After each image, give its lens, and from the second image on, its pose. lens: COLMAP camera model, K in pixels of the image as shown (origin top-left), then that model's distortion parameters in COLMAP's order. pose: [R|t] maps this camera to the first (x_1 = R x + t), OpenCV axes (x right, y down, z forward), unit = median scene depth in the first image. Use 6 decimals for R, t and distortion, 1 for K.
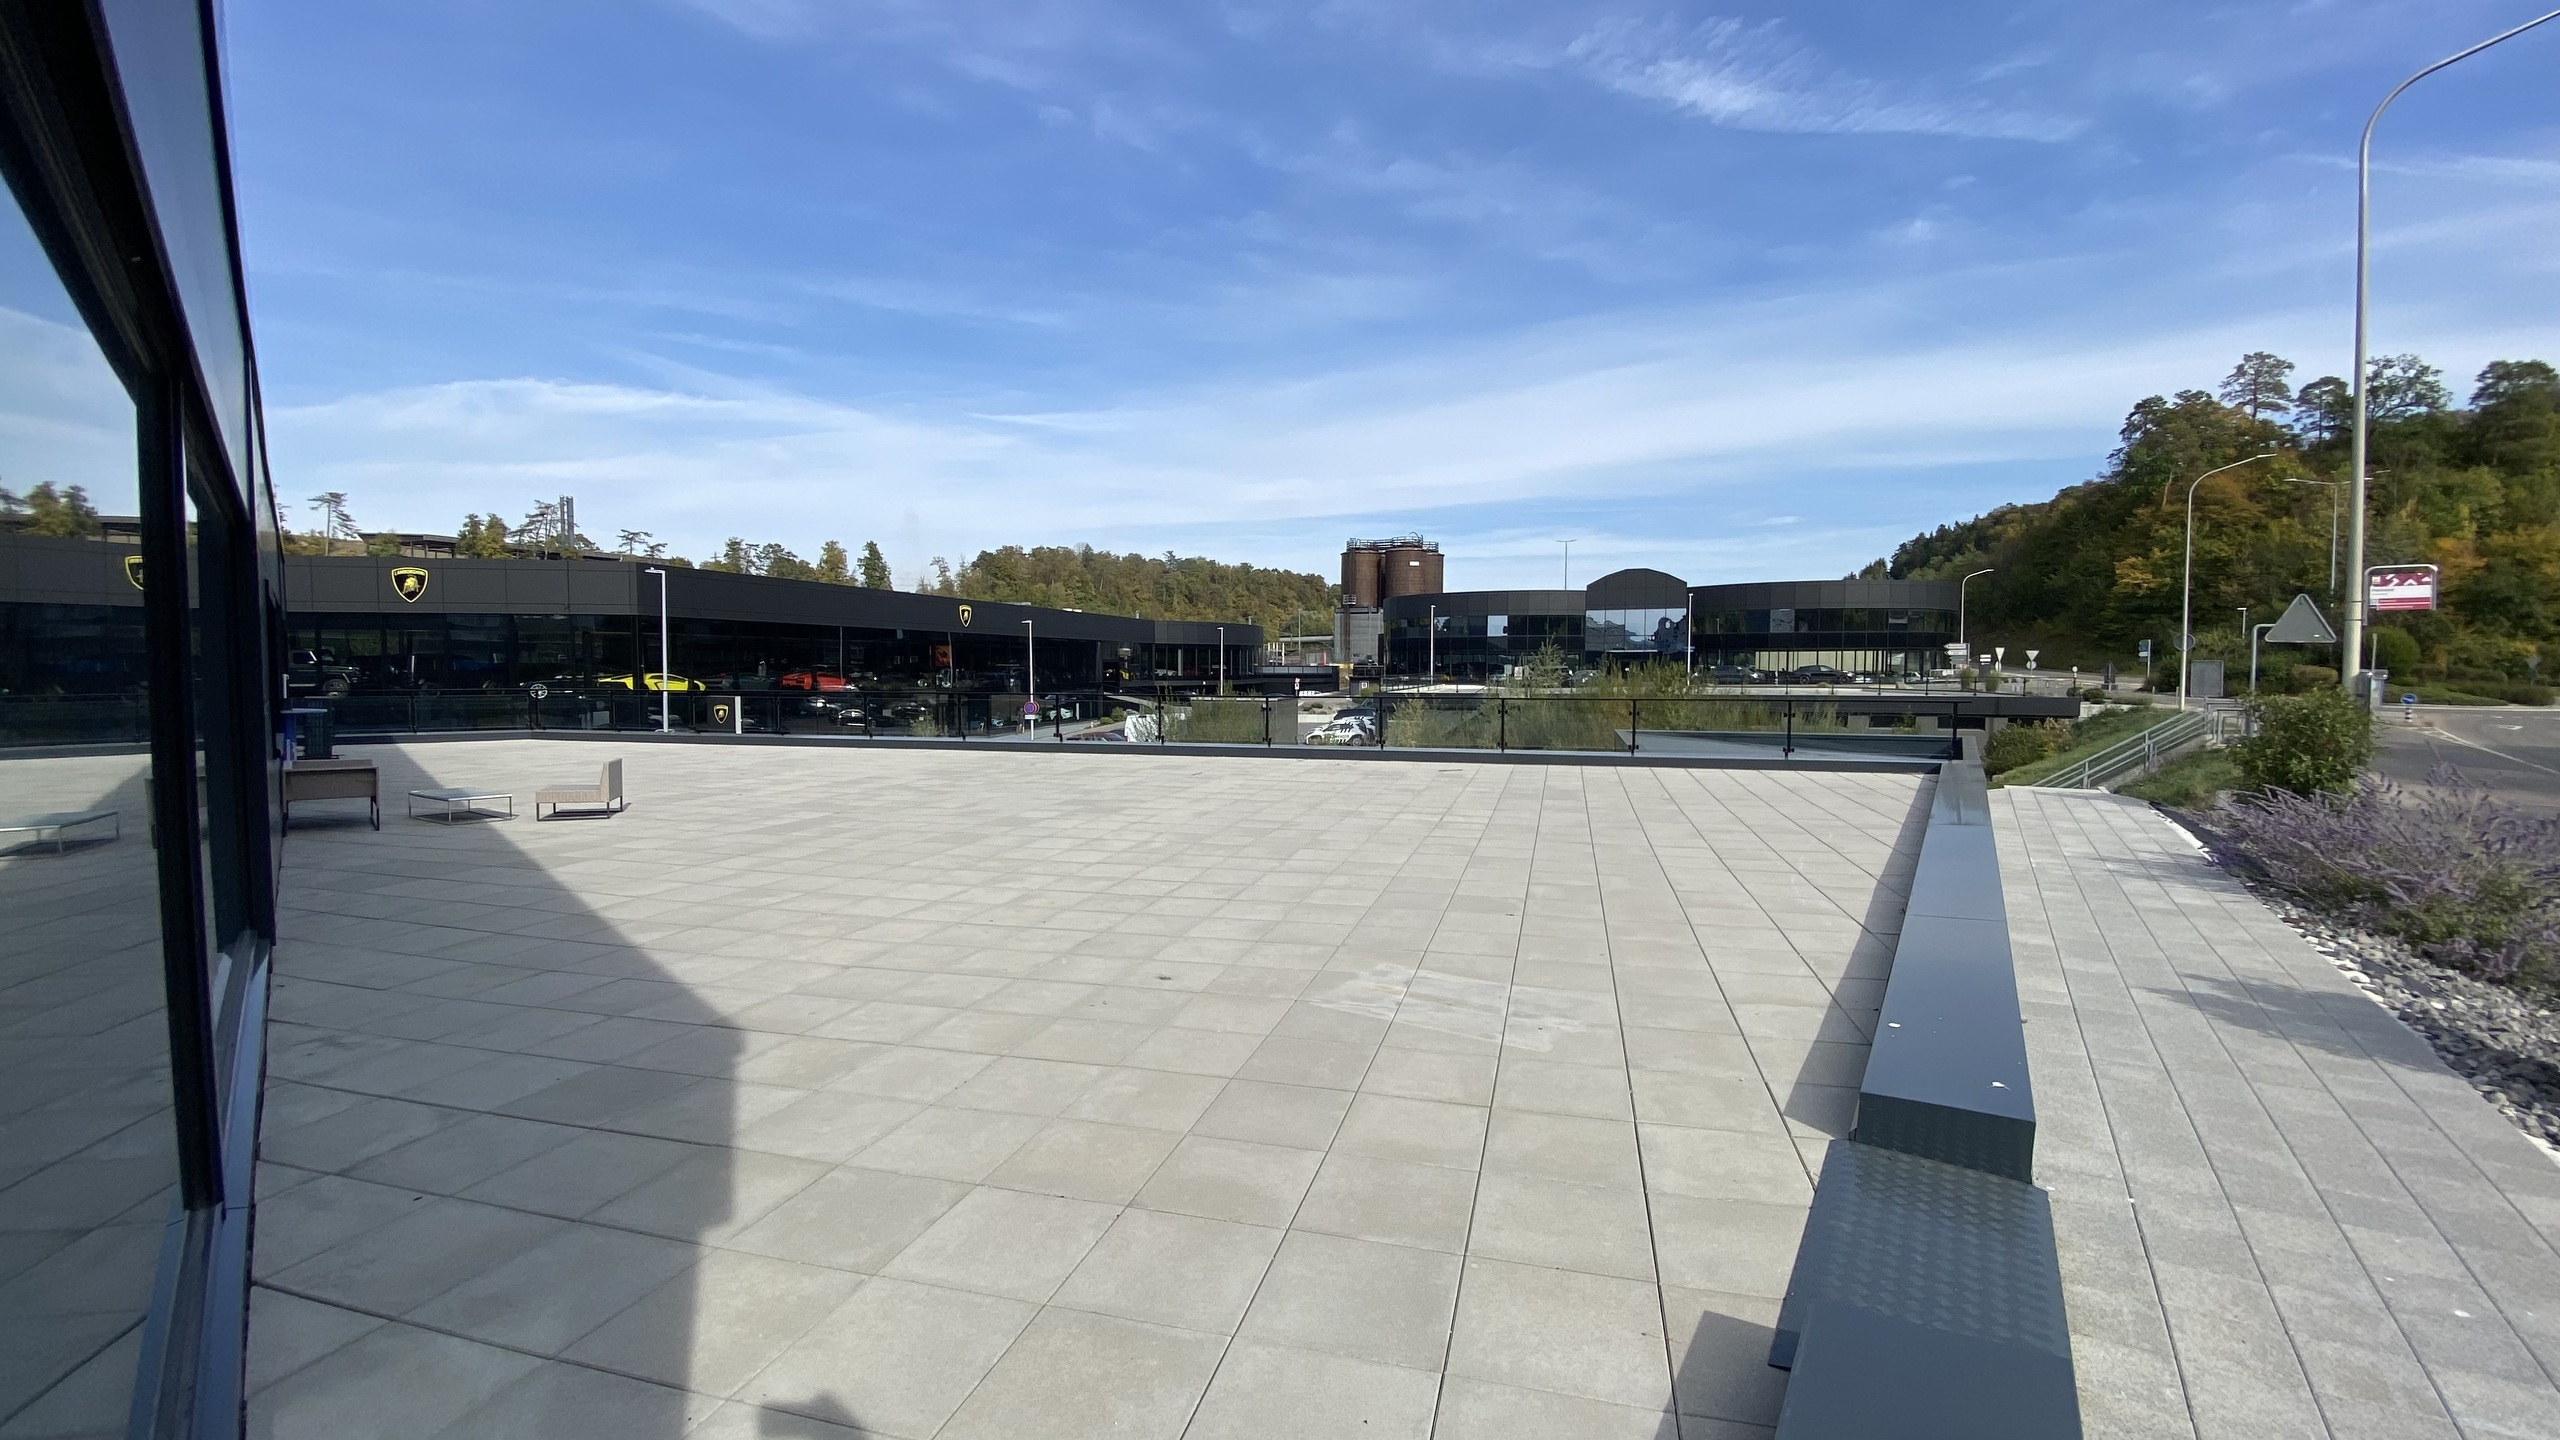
lens RADIAL K [[1042.4, 0, 1285.9], [0, 1042.4, 717.5], [0, 0, 1]] dist [0.015856, -0.017658]
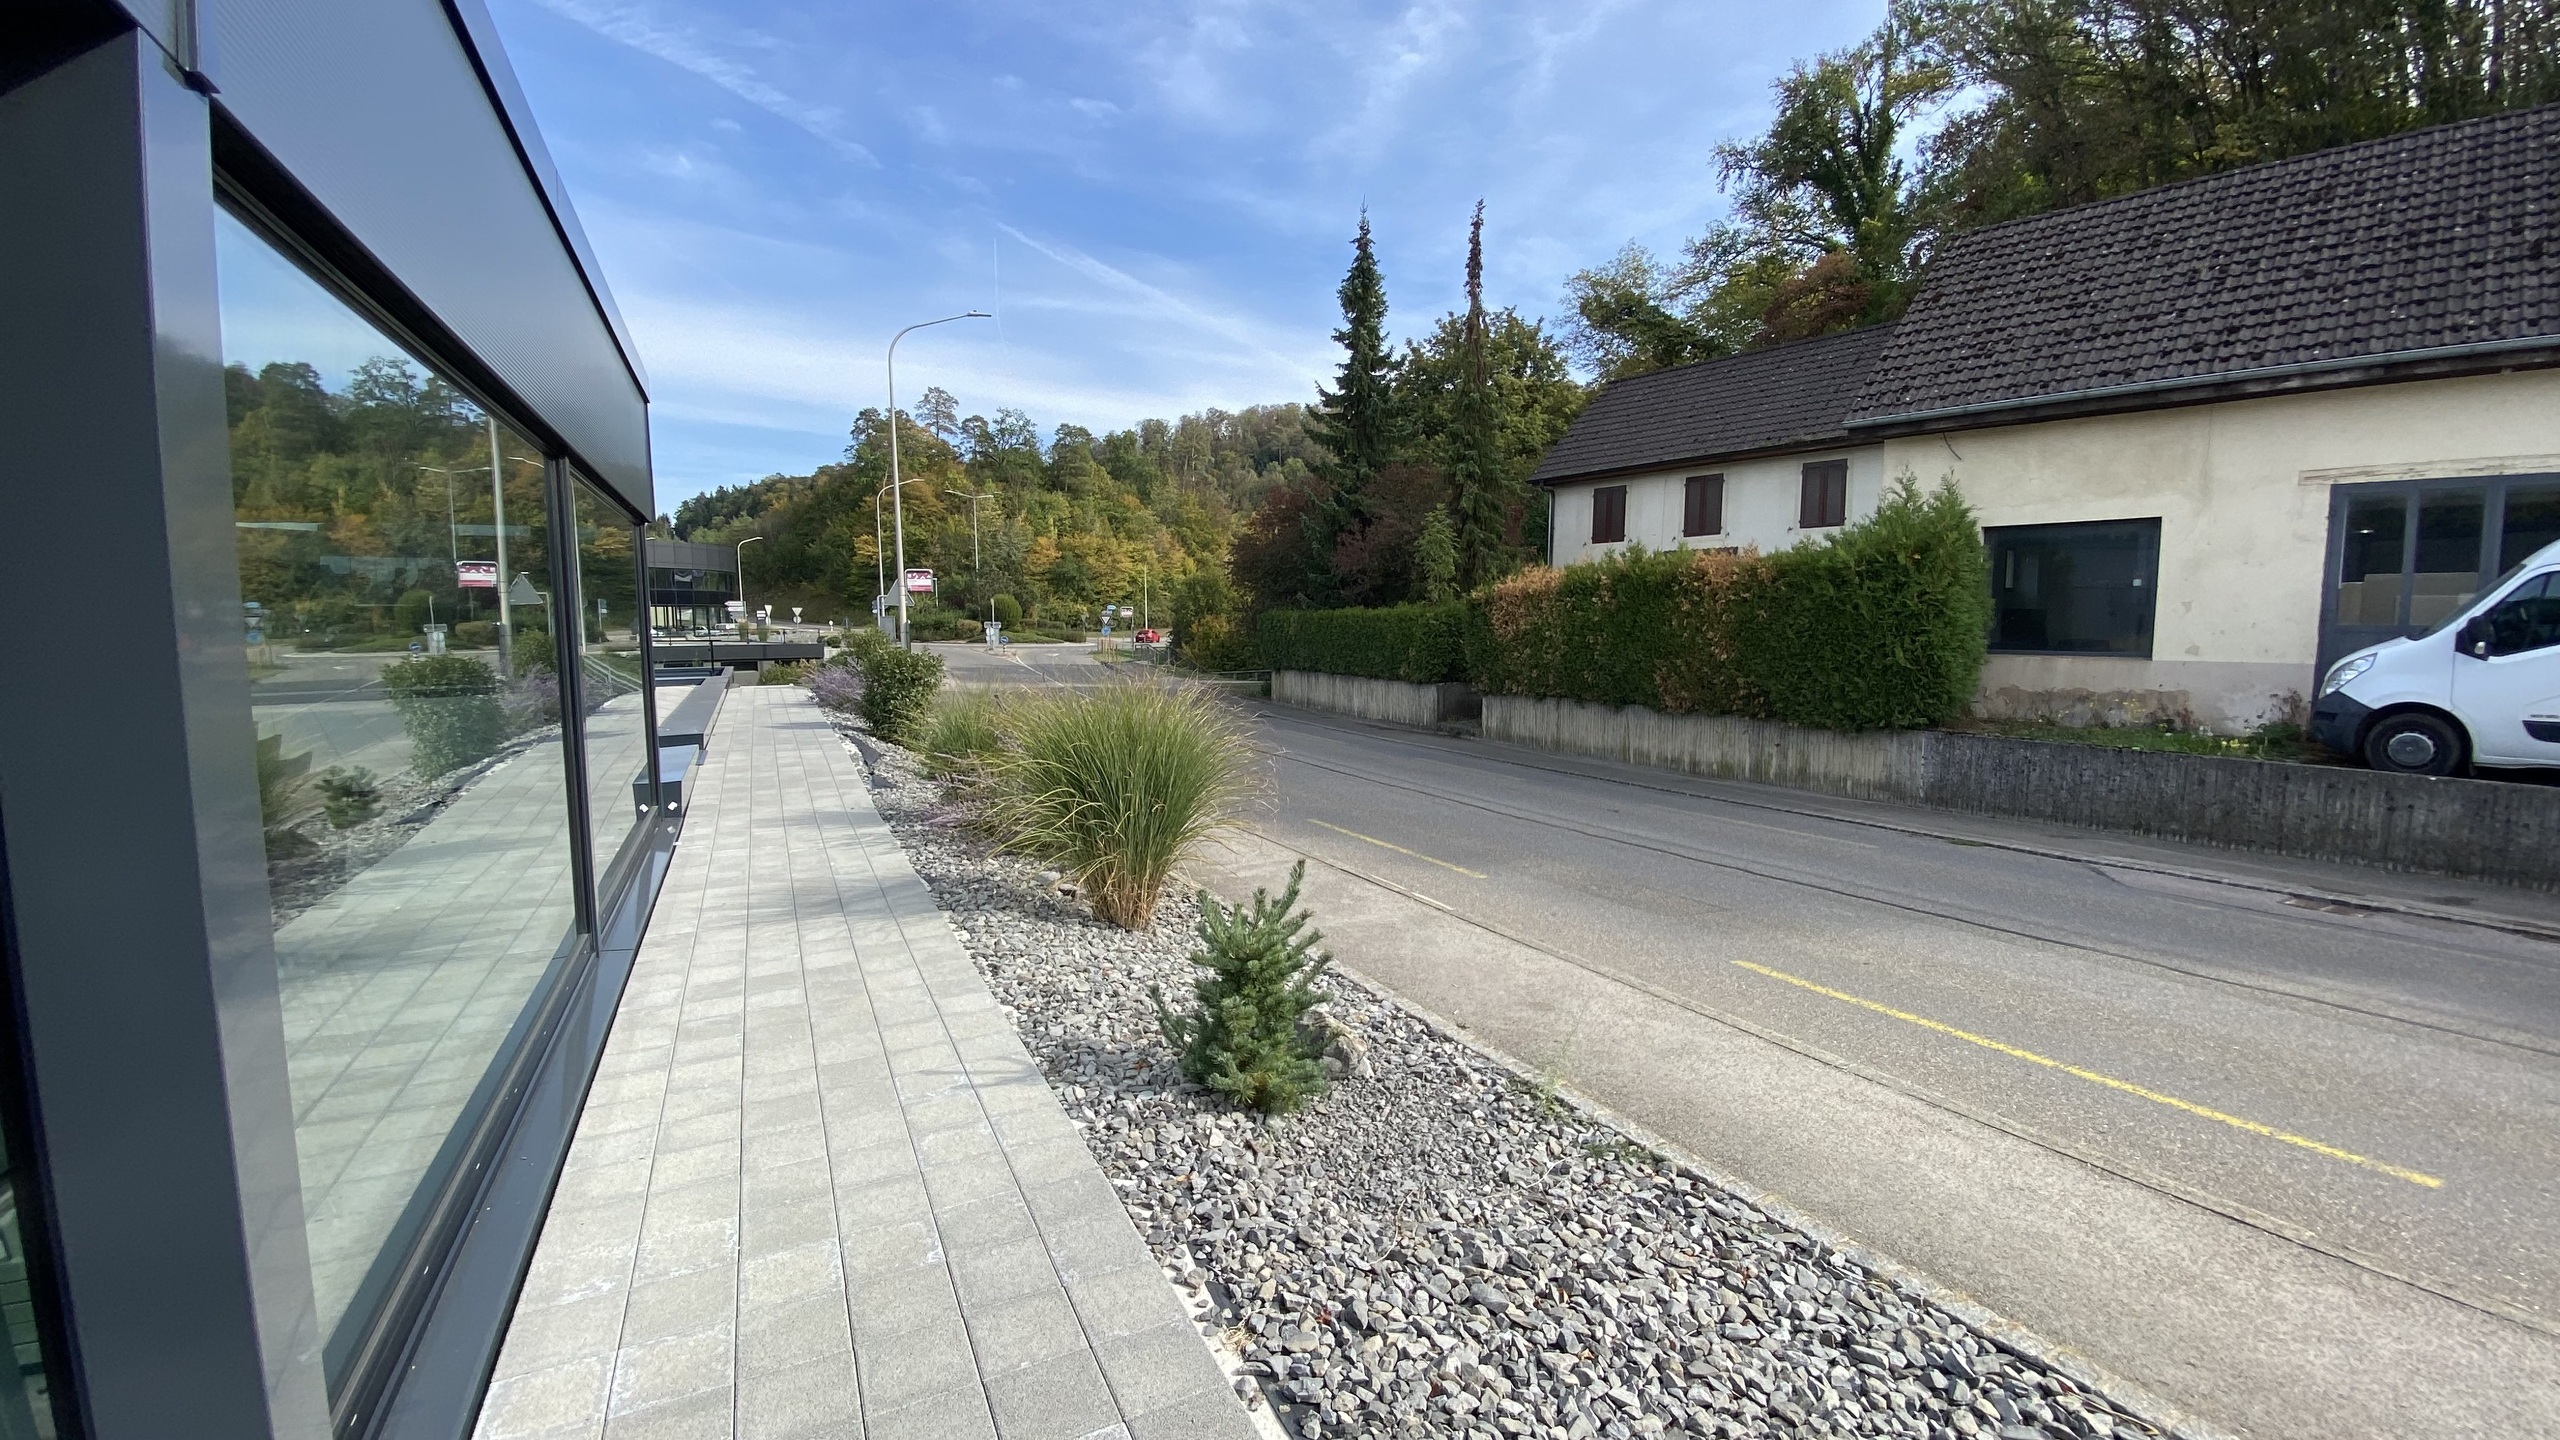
lens RADIAL K [[1042.4, 0, 1285.9], [0, 1042.4, 717.5], [0, 0, 1]] dist [0.015856, -0.017658]
pose [[0.502417, -0.079502, 0.860963, -0.048264], [0.043296, 0.996828, 0.066783, 0.005616], [-0.863541, 0.003723, 0.504265, -0.089220]]
